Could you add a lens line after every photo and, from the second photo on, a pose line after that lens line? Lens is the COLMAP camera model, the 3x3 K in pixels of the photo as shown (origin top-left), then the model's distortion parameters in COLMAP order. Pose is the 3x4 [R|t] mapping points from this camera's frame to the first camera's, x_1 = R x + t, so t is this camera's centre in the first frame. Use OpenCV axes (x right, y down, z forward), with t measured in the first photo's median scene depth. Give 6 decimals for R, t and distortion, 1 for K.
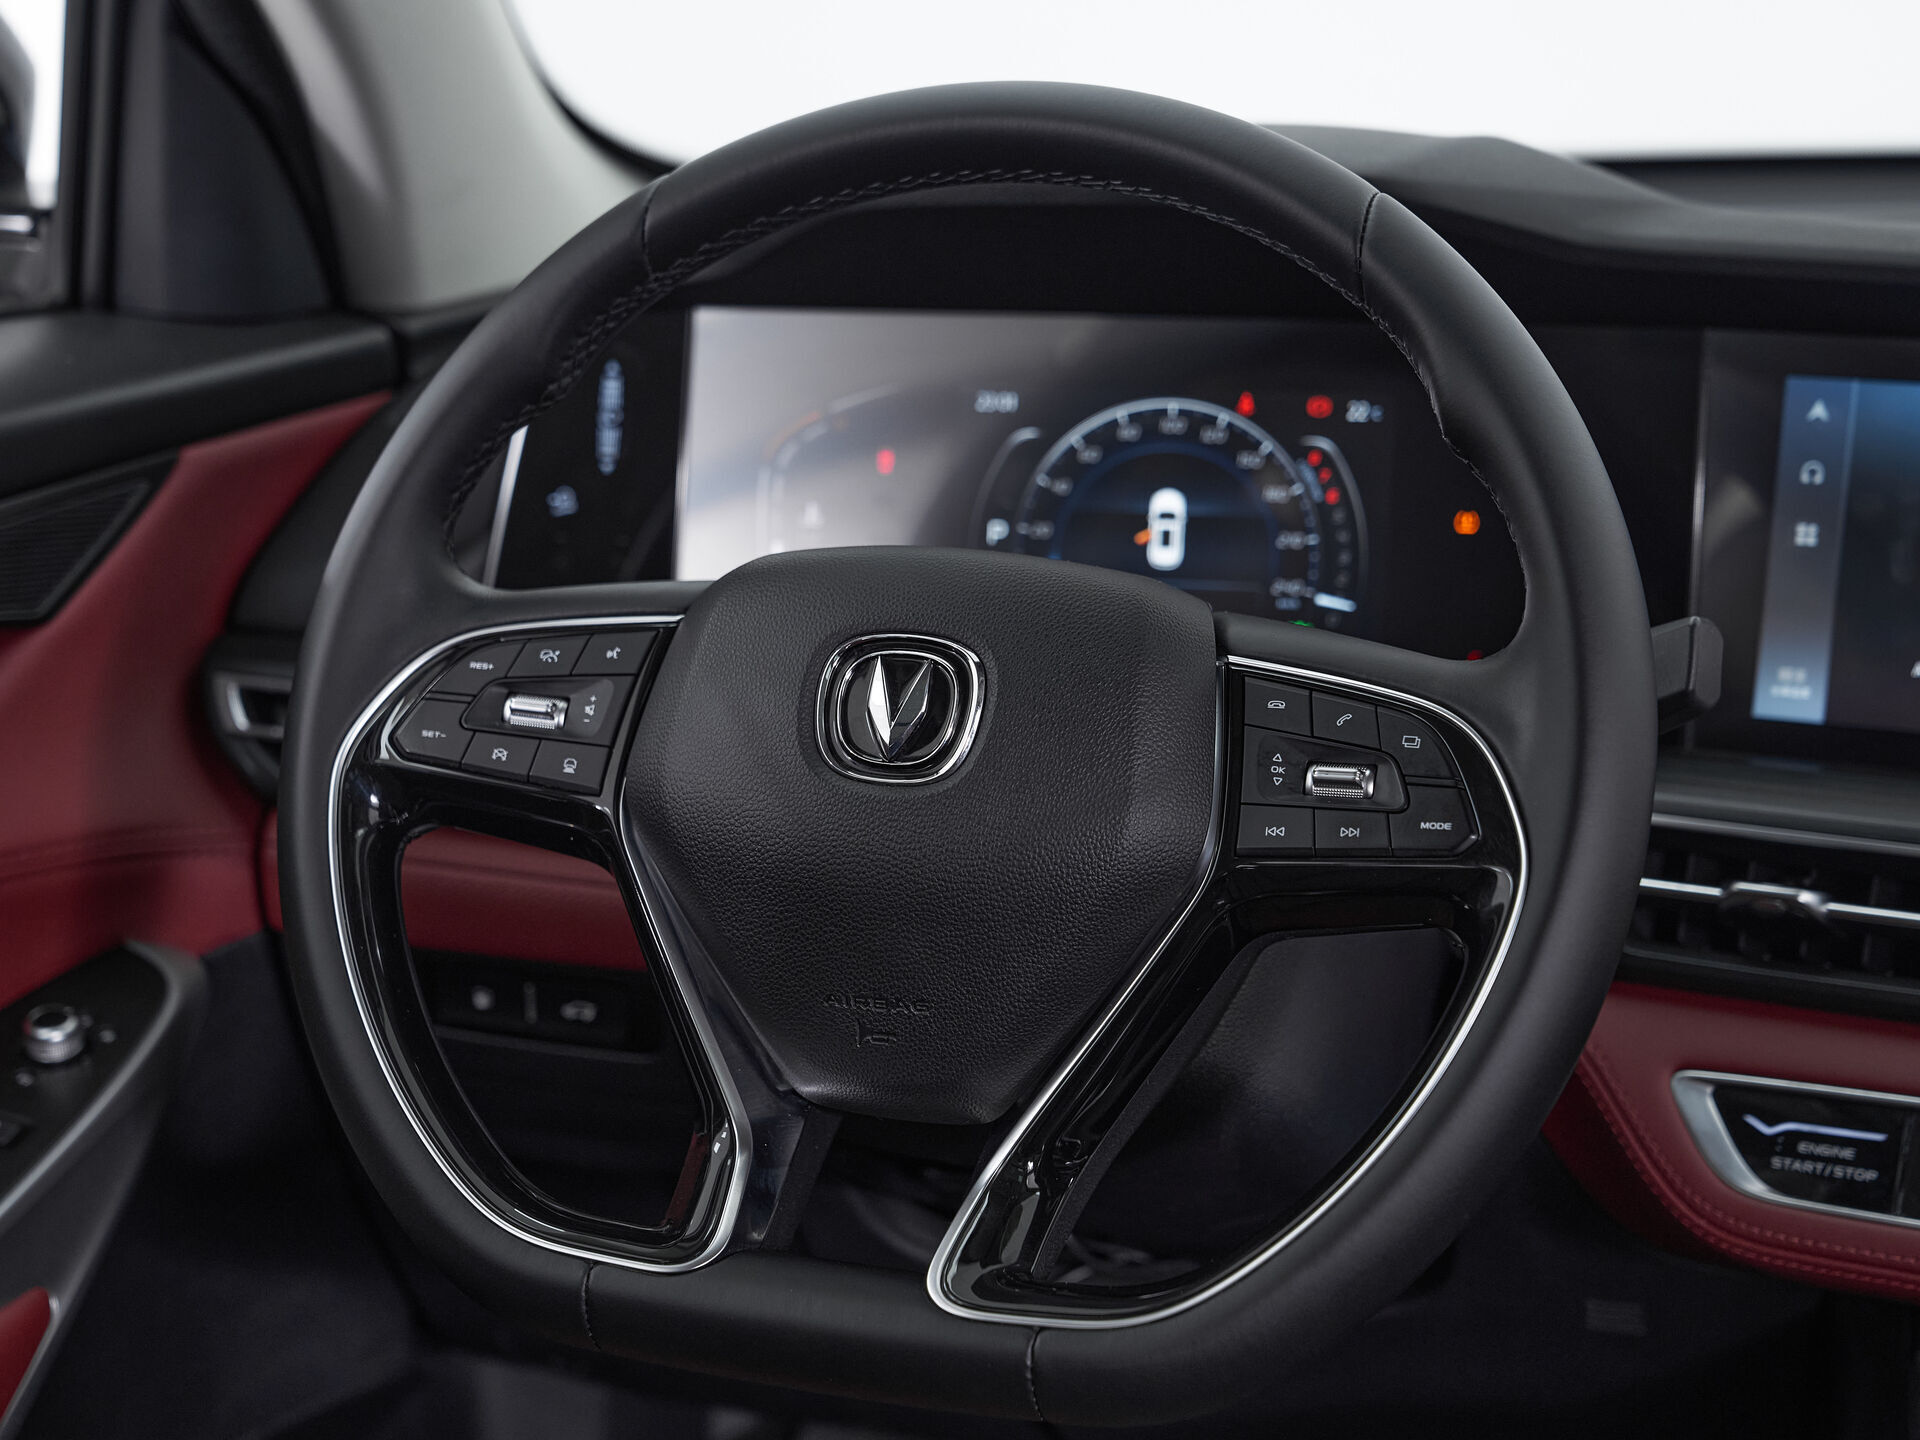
lens RADIAL K [[3211.2, 0, 960.0], [0, 3211.2, 720.0], [0, 0, 1]] dist [-0.016035, 0.023666]
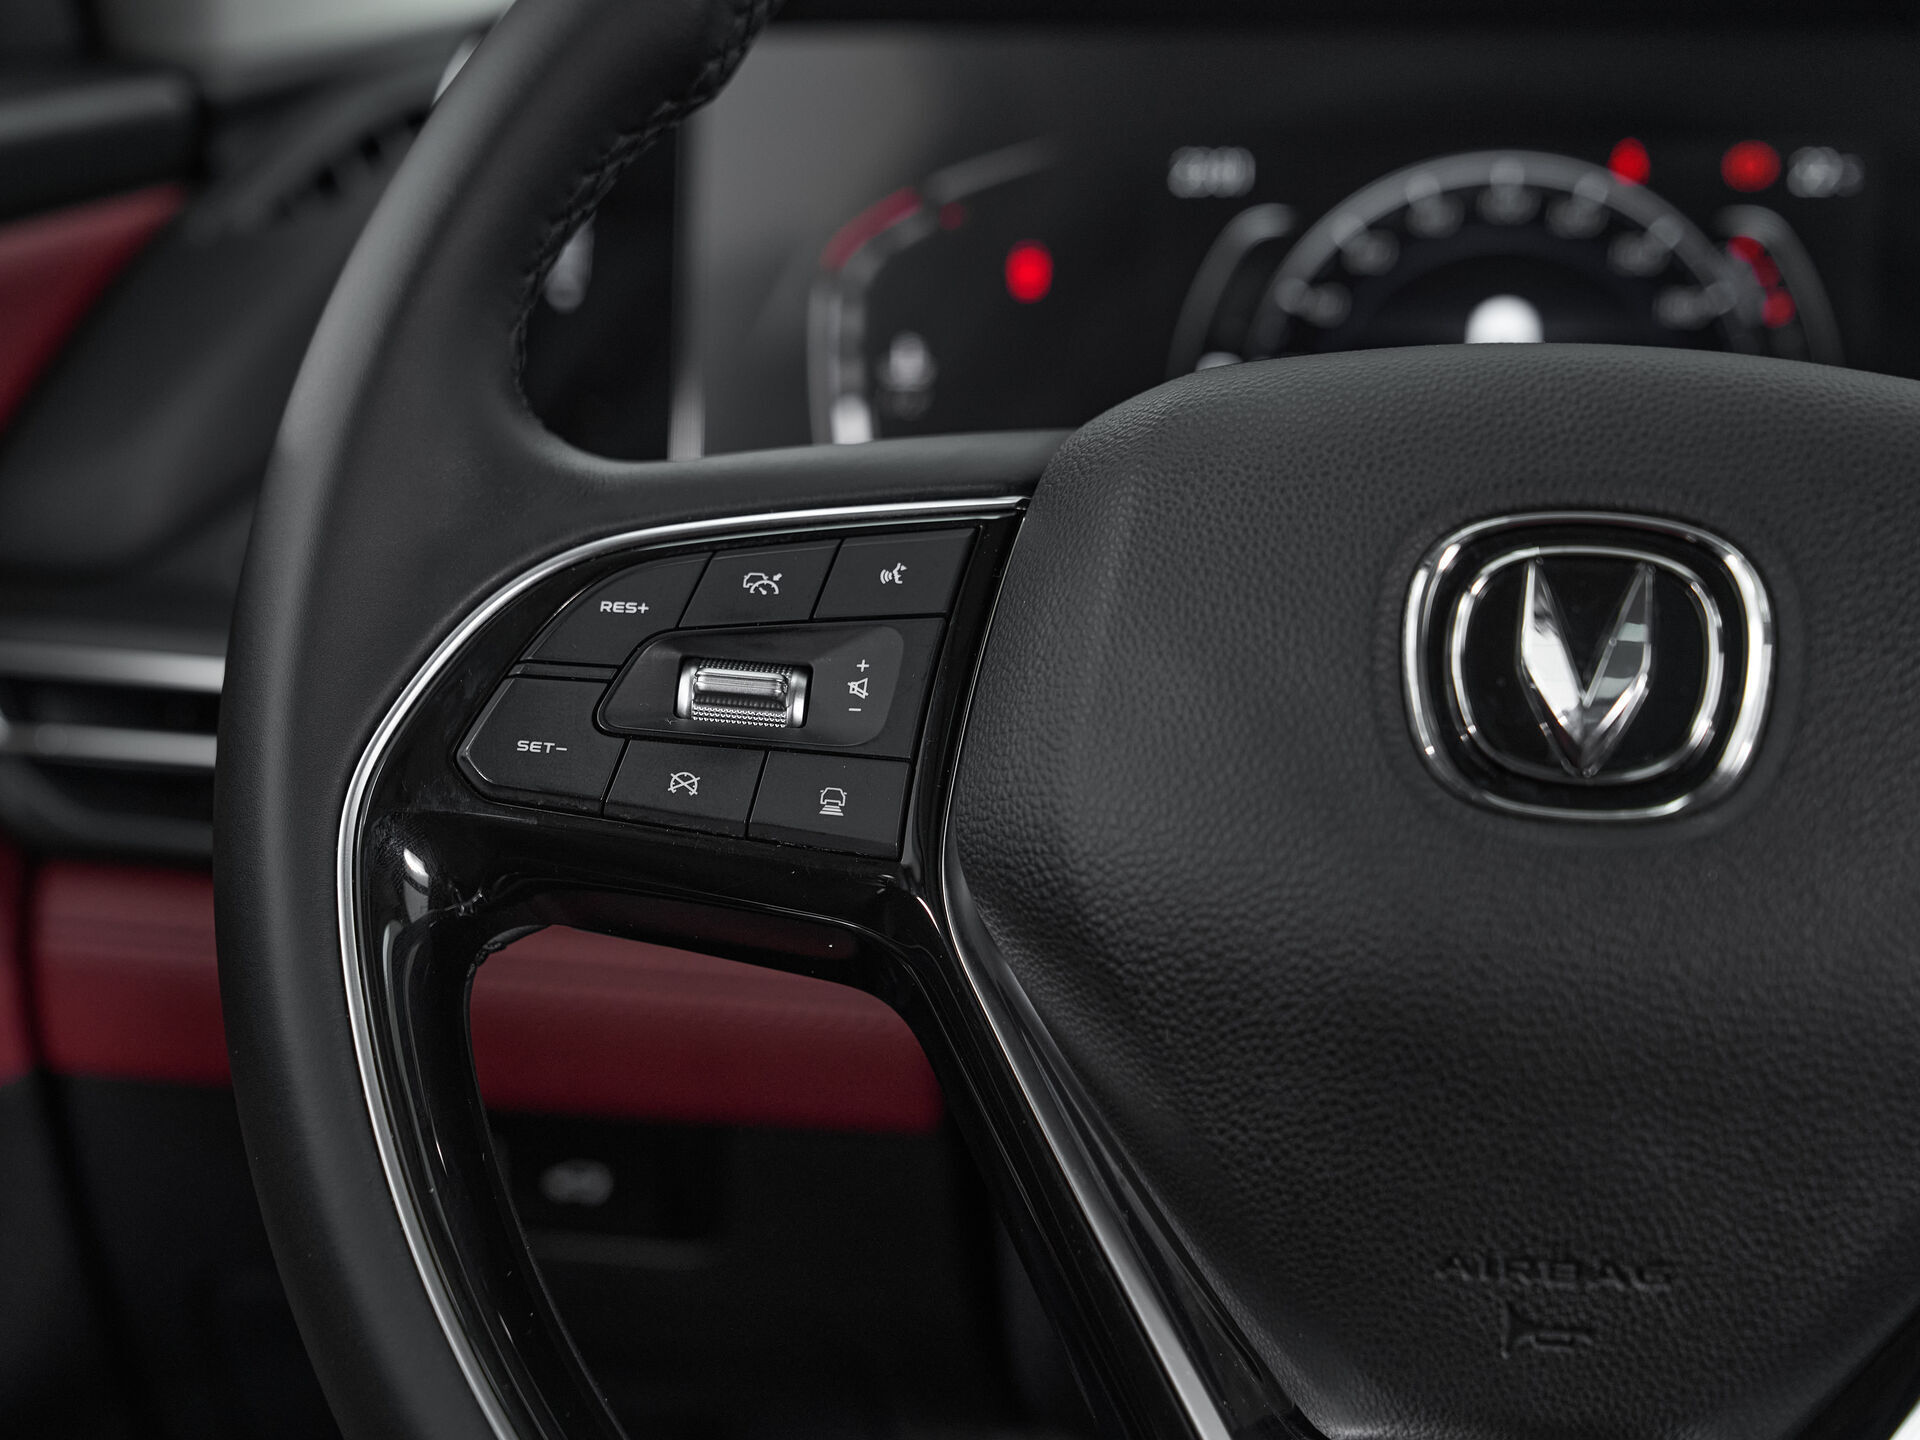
lens RADIAL K [[3159.2, 0, 867.2], [0, 3159.2, 721.1], [0, 0, 1]] dist [-0.036921, -0.013078]
pose [[0.990729, -0.033806, 0.131577, -0.165068], [0.031834, 0.999348, 0.017060, -0.005890], [-0.132068, -0.012714, 0.991159, 0.470065]]
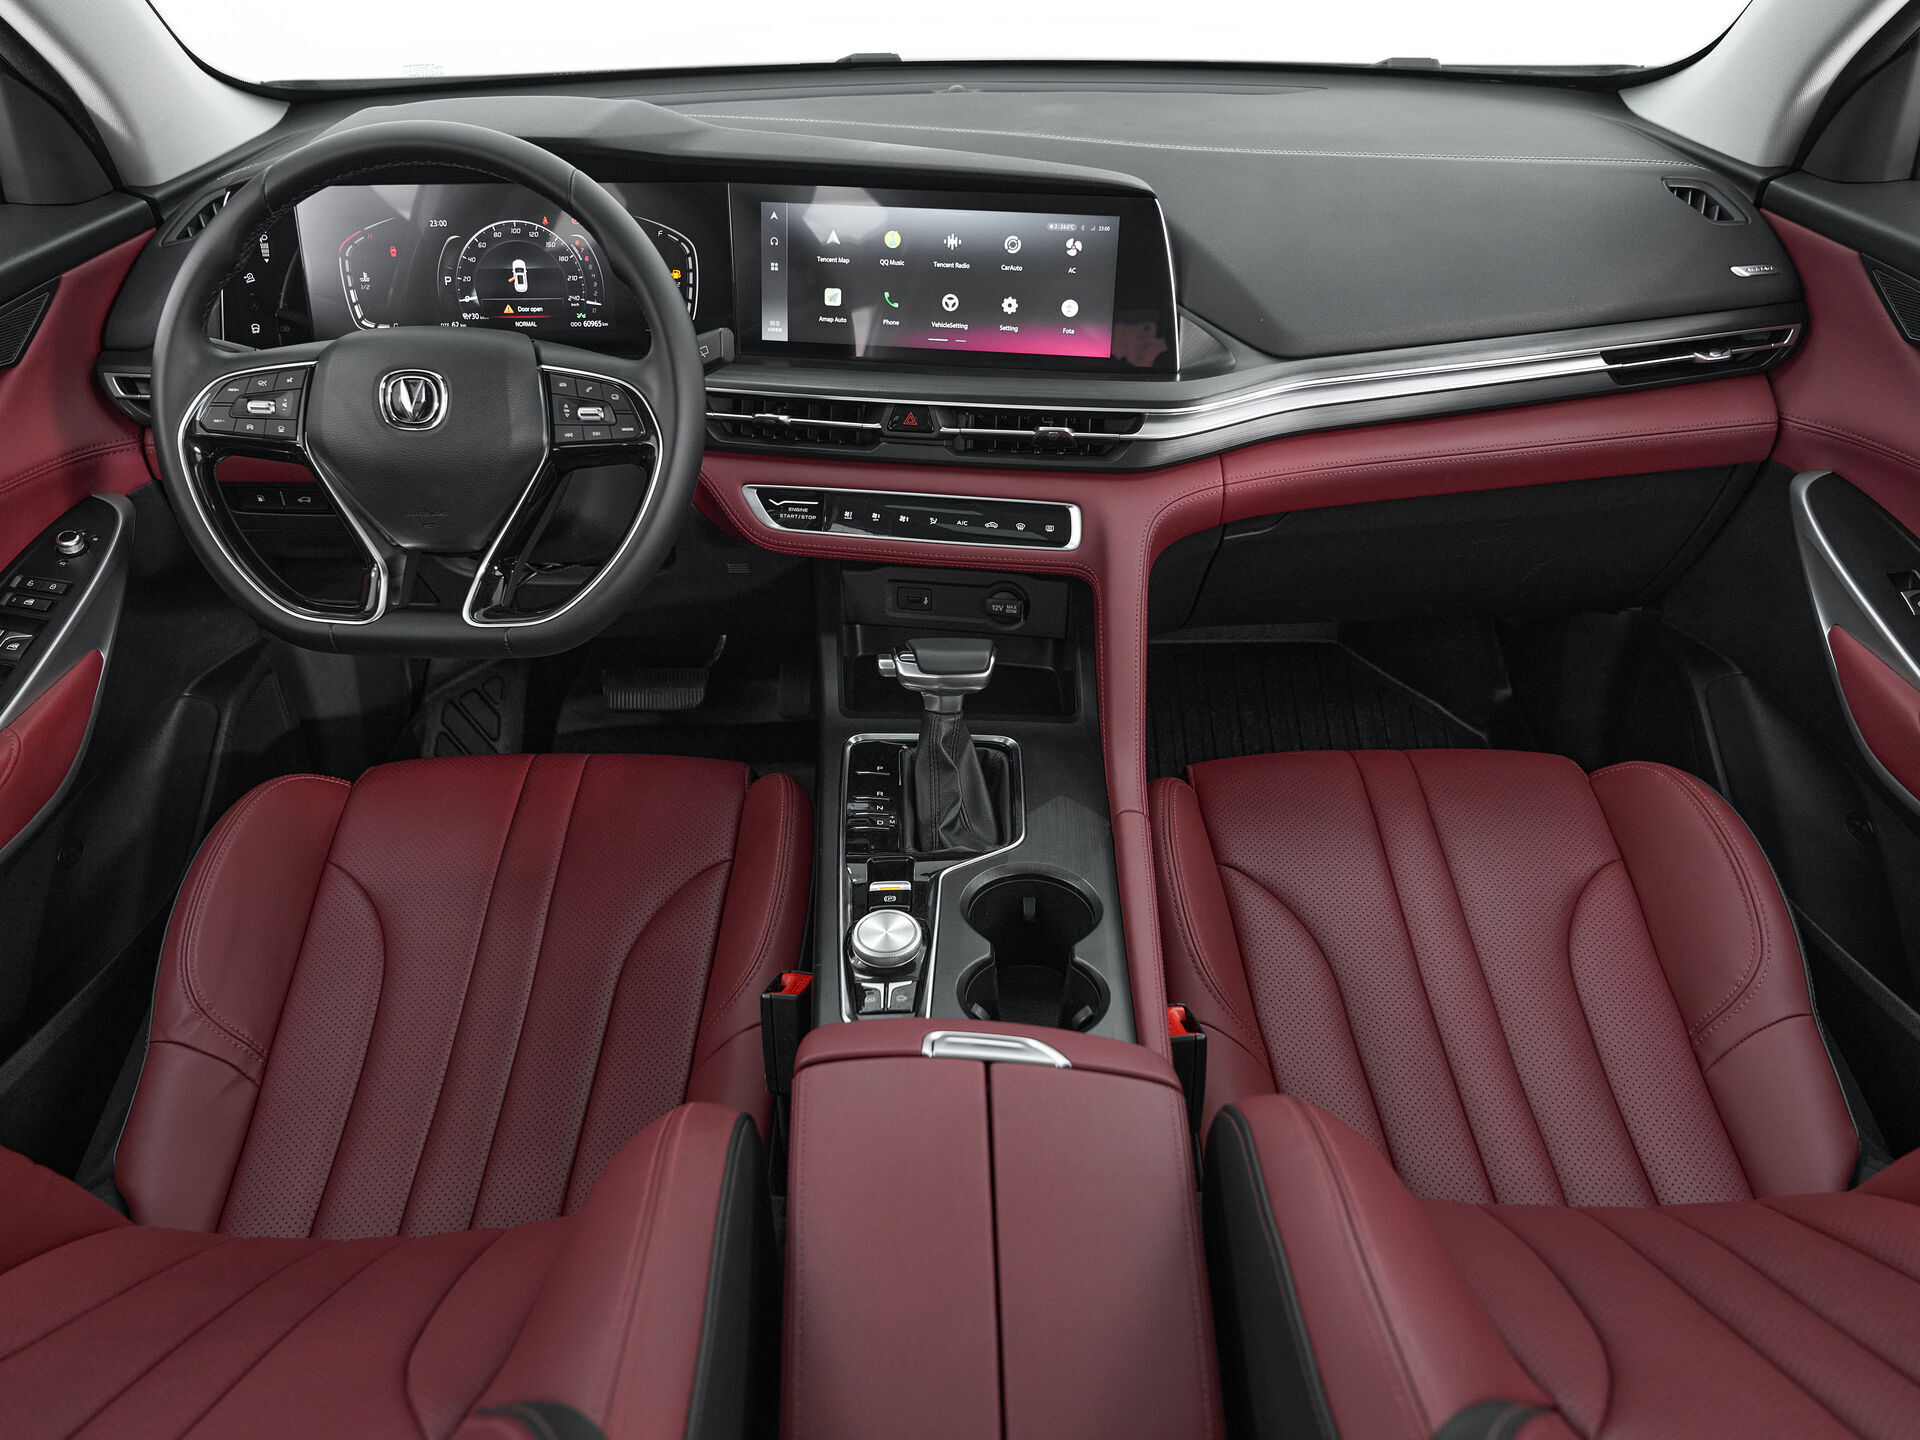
lens RADIAL K [[1458.5, 0, 960.0], [0, 1458.5, 720.0], [0, 0, 1]] dist [-0.003755, -0.002648]
pose [[0.951235, -0.159469, 0.264048, 0.042001], [0.061260, 0.936613, 0.344969, -0.121517], [-0.302322, -0.311971, 0.900708, -0.232285]]
